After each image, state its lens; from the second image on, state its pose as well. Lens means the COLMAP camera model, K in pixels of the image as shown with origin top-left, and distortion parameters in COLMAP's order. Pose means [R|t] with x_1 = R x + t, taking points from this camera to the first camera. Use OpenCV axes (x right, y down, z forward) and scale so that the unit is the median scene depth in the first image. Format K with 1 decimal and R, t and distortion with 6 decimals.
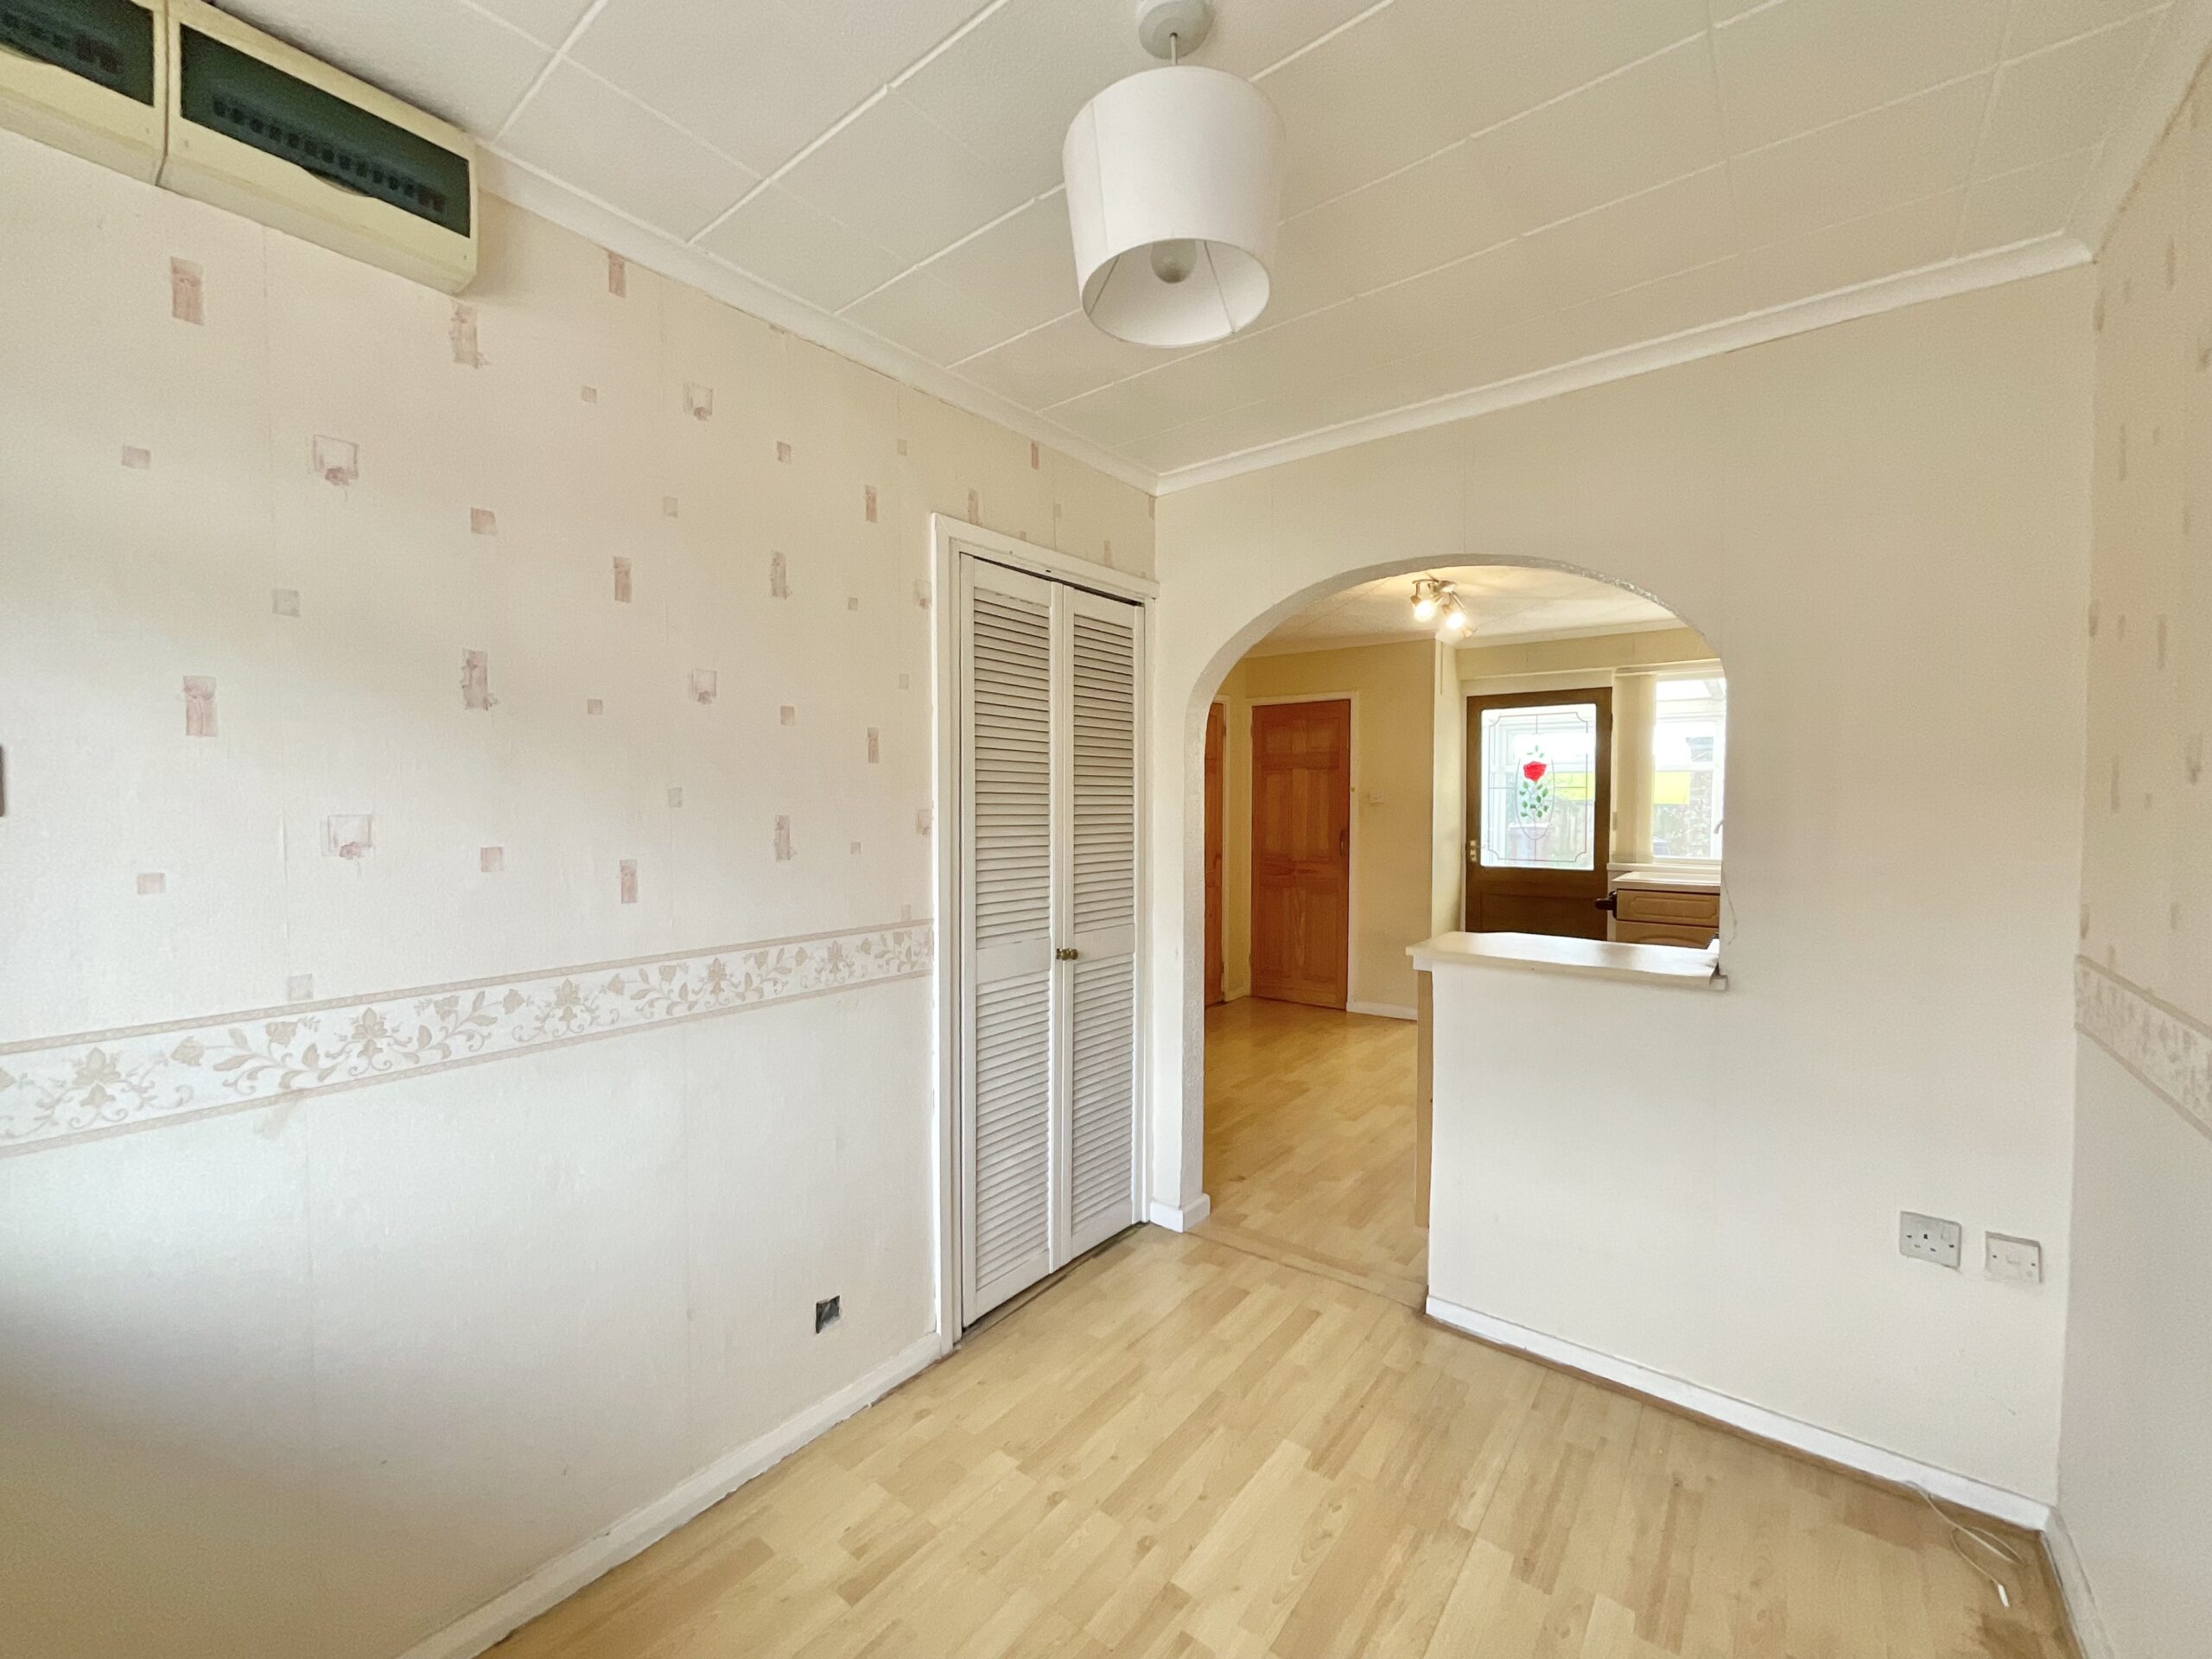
lens RADIAL K [[899.9, 0, 1099.4], [0, 899.9, 825.2], [0, 0, 1]] dist [-0.009788, 0.003428]
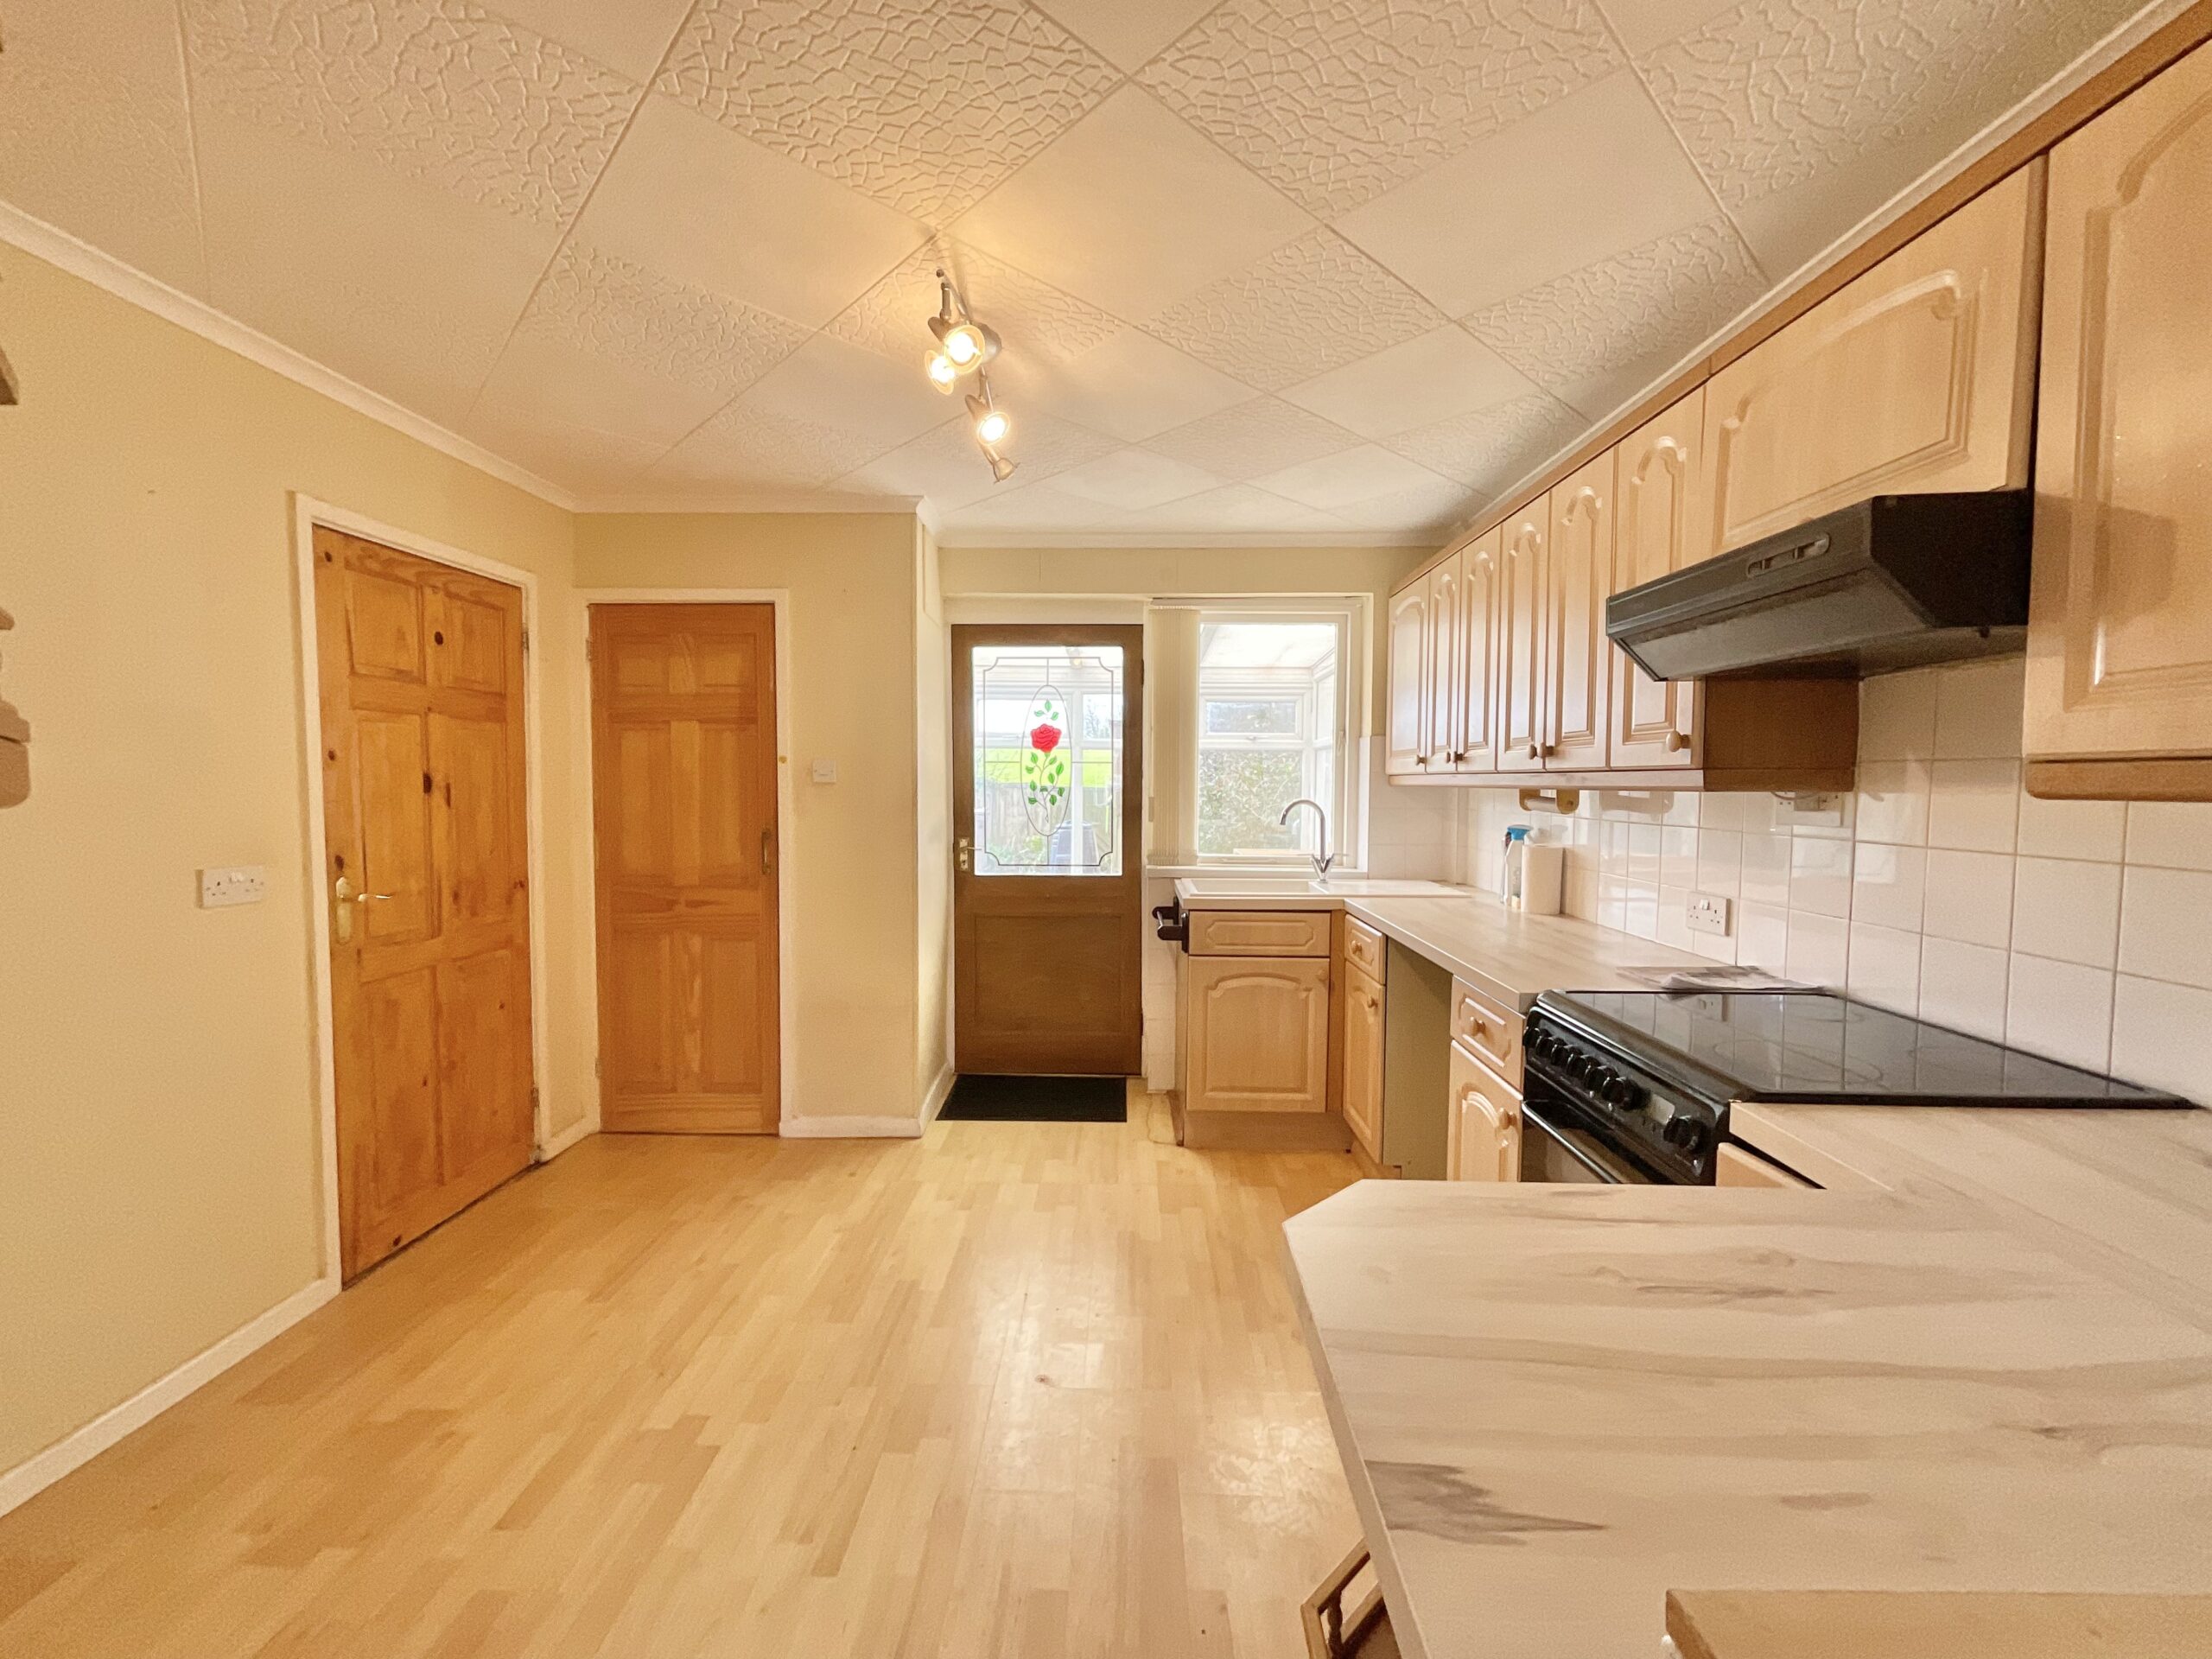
lens RADIAL K [[899.9, 0, 1100.4], [0, 899.9, 830.3], [0, 0, 1]] dist [-0.009788, 0.003428]
pose [[0.802330, -0.026252, 0.596303, 0.098037], [0.011701, 0.999532, 0.028260, -0.007955], [-0.596766, -0.015697, 0.802262, 0.406978]]
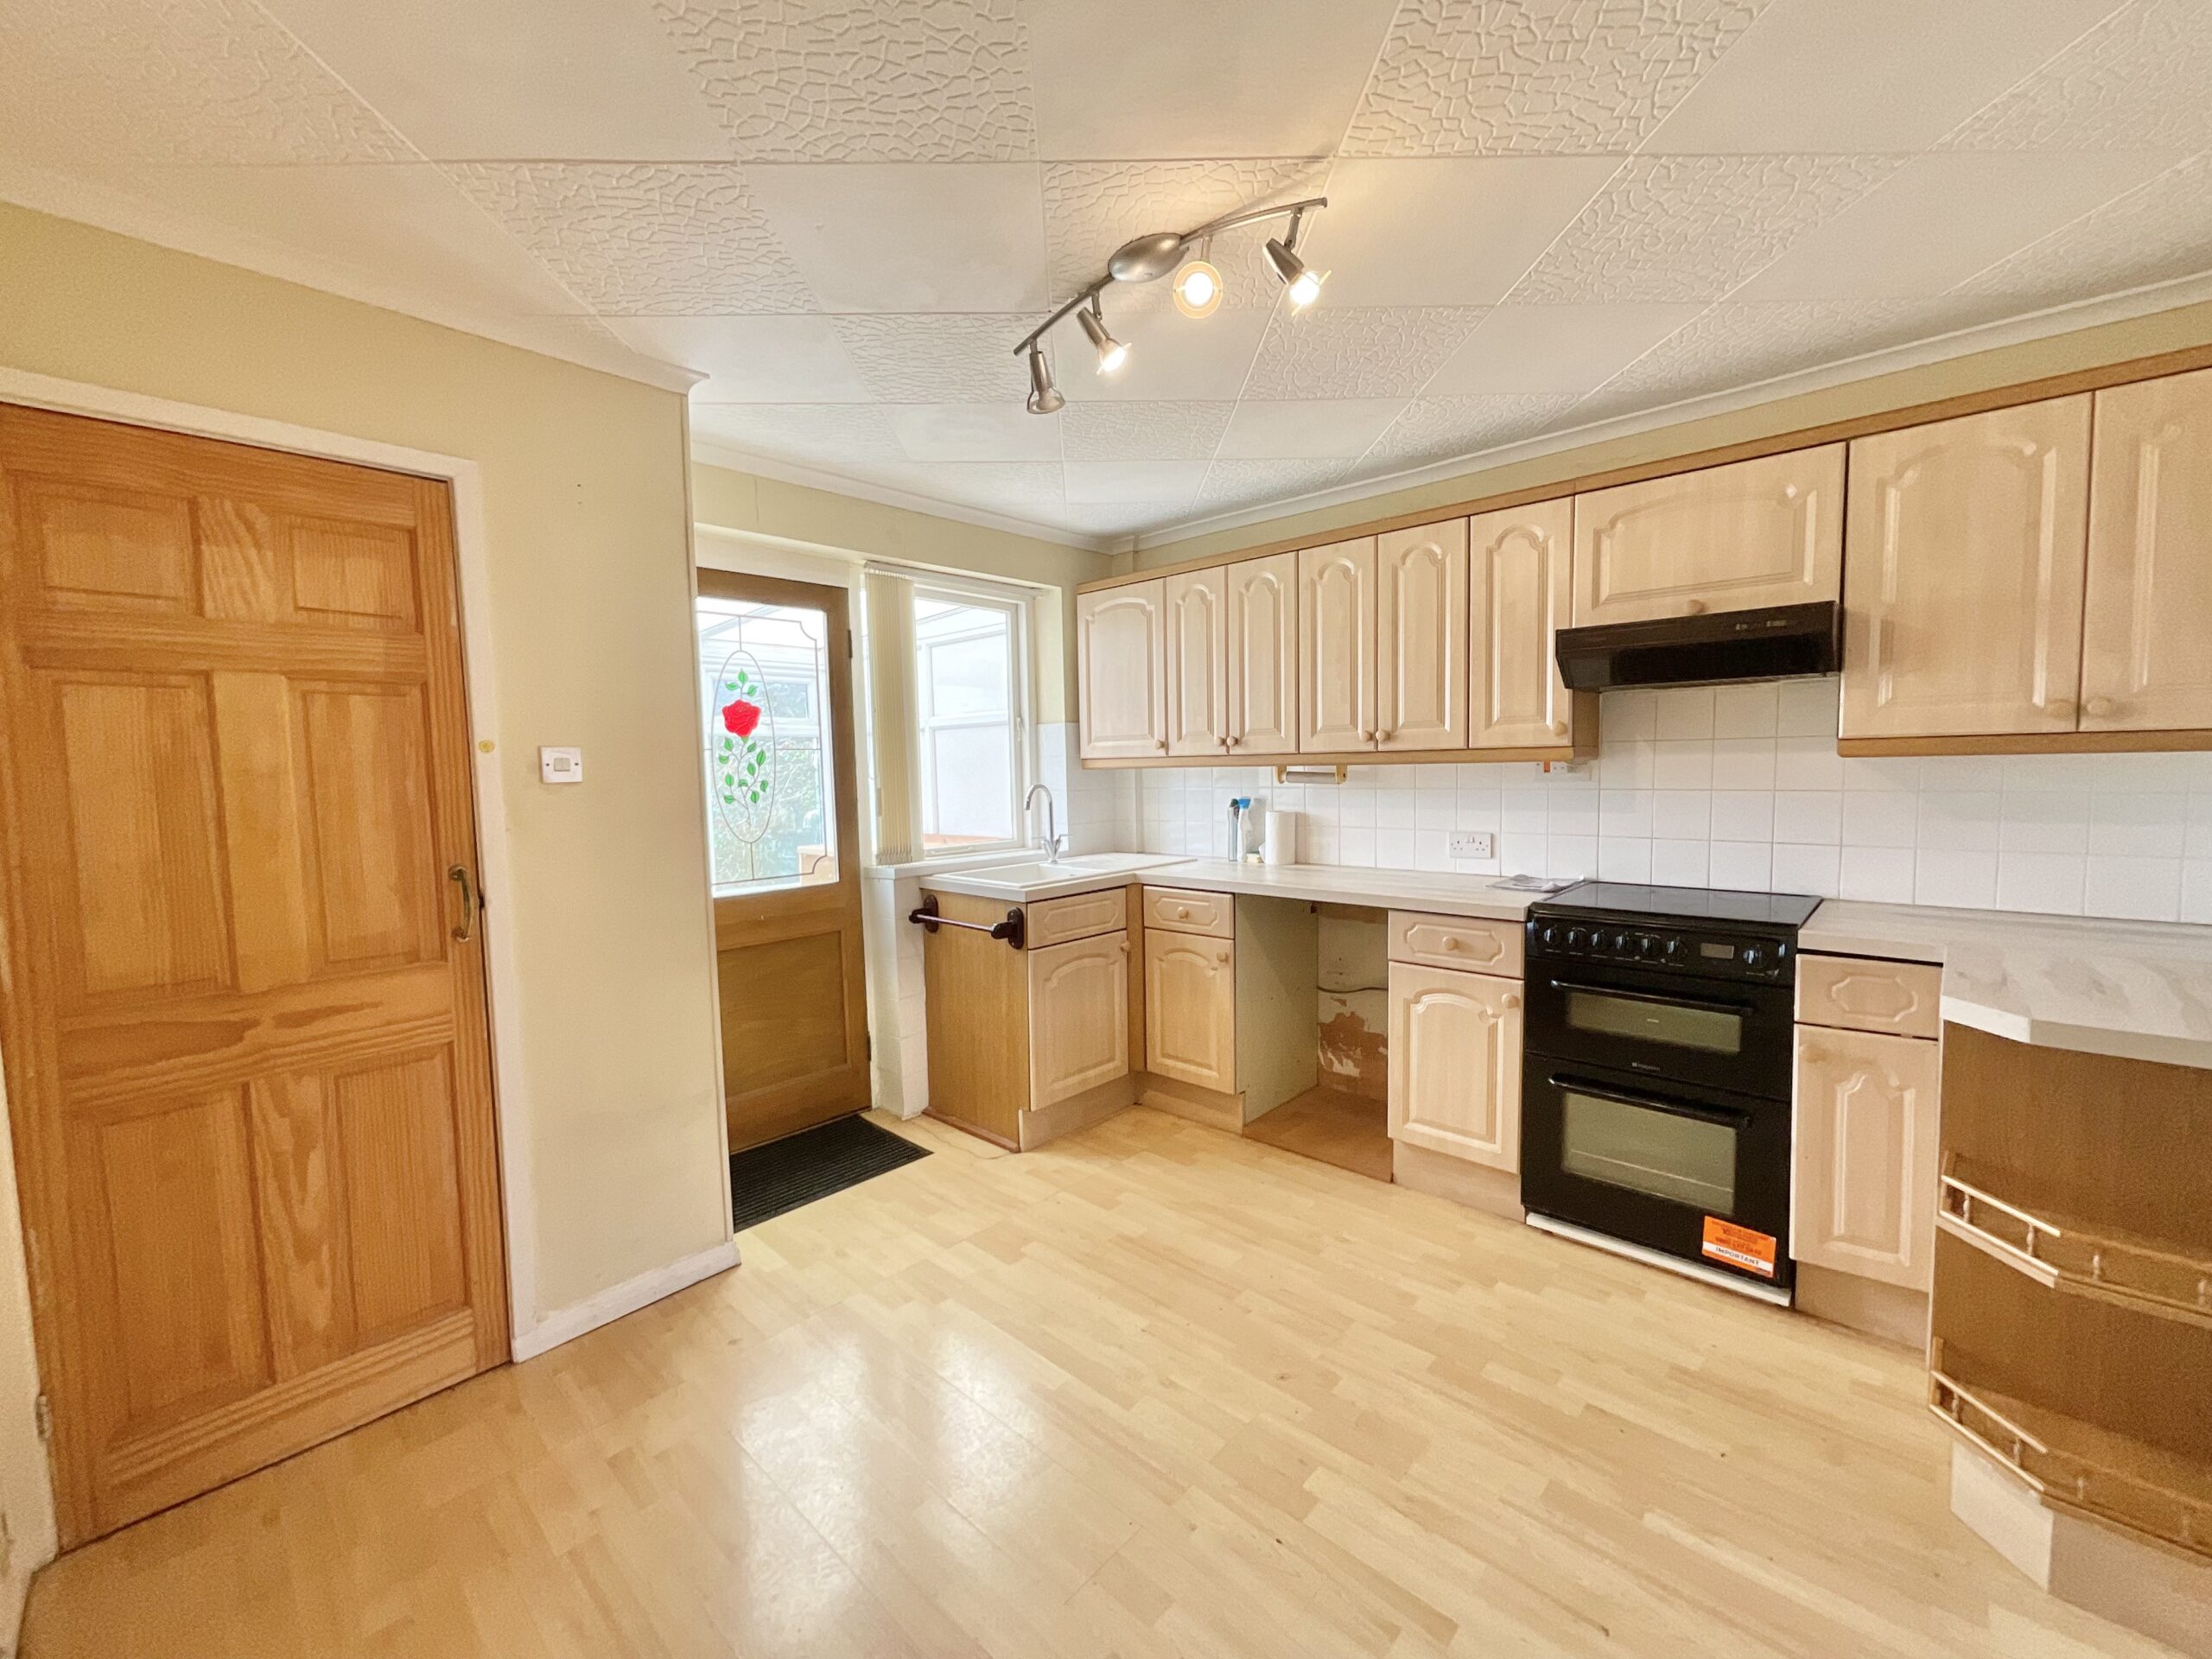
lens RADIAL K [[899.9, 0, 1100.9], [0, 899.9, 833.0], [0, 0, 1]] dist [-0.009788, 0.003428]
pose [[0.087395, -0.076370, 0.993242, -0.046299], [0.050938, 0.996095, 0.072108, -0.019038], [-0.994871, 0.044292, 0.090944, 0.726673]]
